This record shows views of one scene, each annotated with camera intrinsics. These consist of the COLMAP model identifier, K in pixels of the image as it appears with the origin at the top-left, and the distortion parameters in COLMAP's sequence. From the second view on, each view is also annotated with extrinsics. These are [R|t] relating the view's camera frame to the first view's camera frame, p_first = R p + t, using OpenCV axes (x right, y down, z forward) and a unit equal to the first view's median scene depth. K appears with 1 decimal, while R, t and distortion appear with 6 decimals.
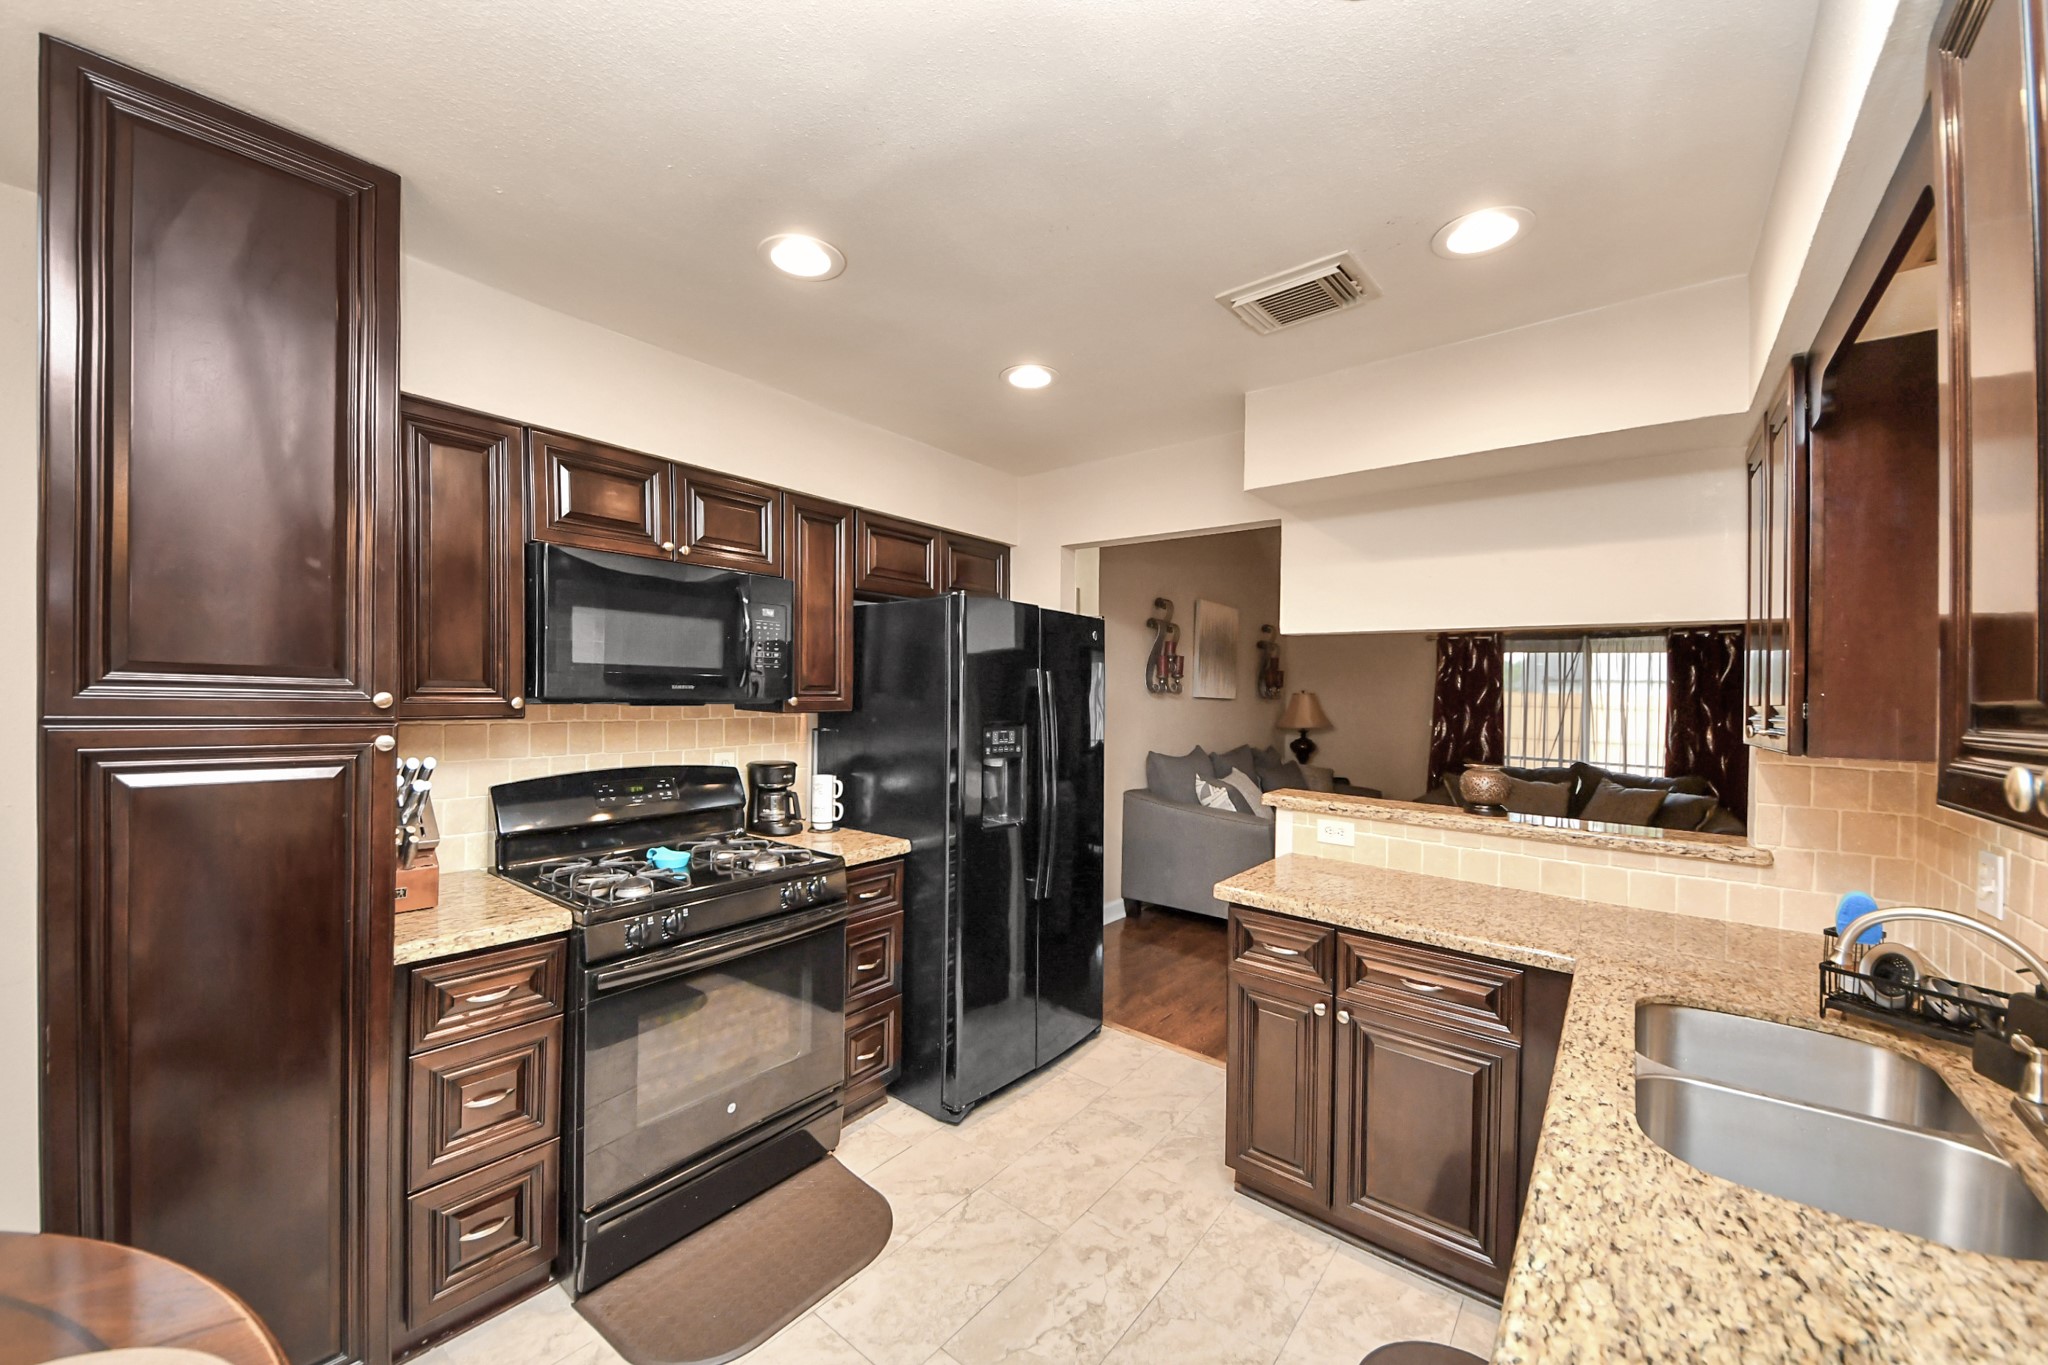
lens RADIAL K [[727.4, 0, 1047.8], [0, 727.4, 688.0], [0, 0, 1]] dist [-0.016604, 0.000210]
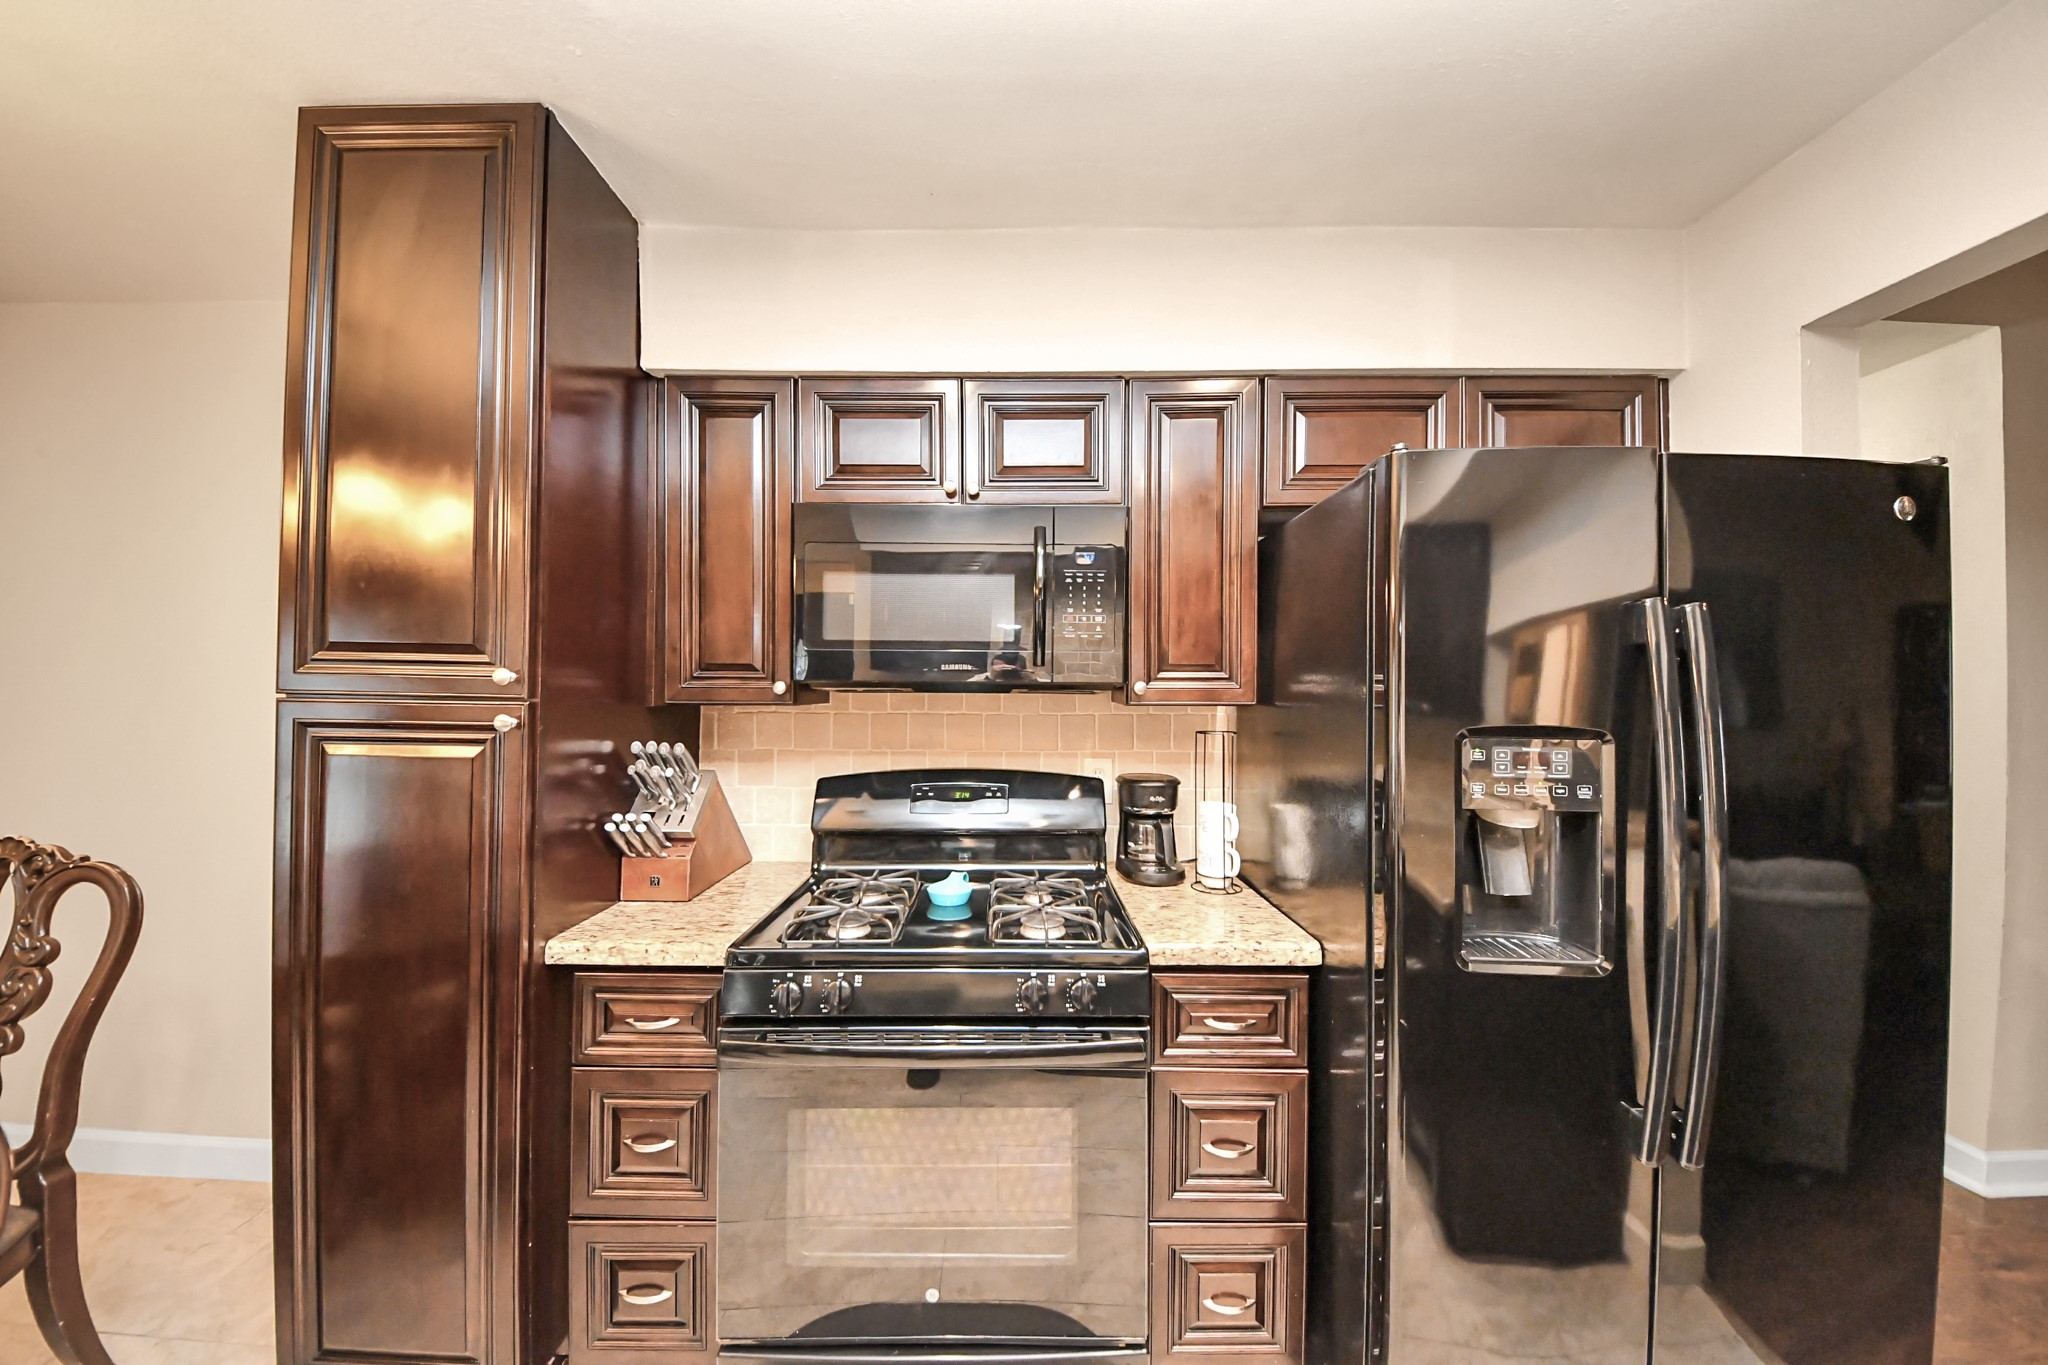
lens RADIAL K [[728.0, 0, 1024.0], [0, 728.0, 682.5], [0, 0, 1]] dist [0.020663, 0.000015]
pose [[0.587377, -0.021284, -0.809033, 0.135204], [0.010716, 0.999771, -0.018521, 0.026467], [0.809242, 0.002209, 0.587471, 0.543419]]
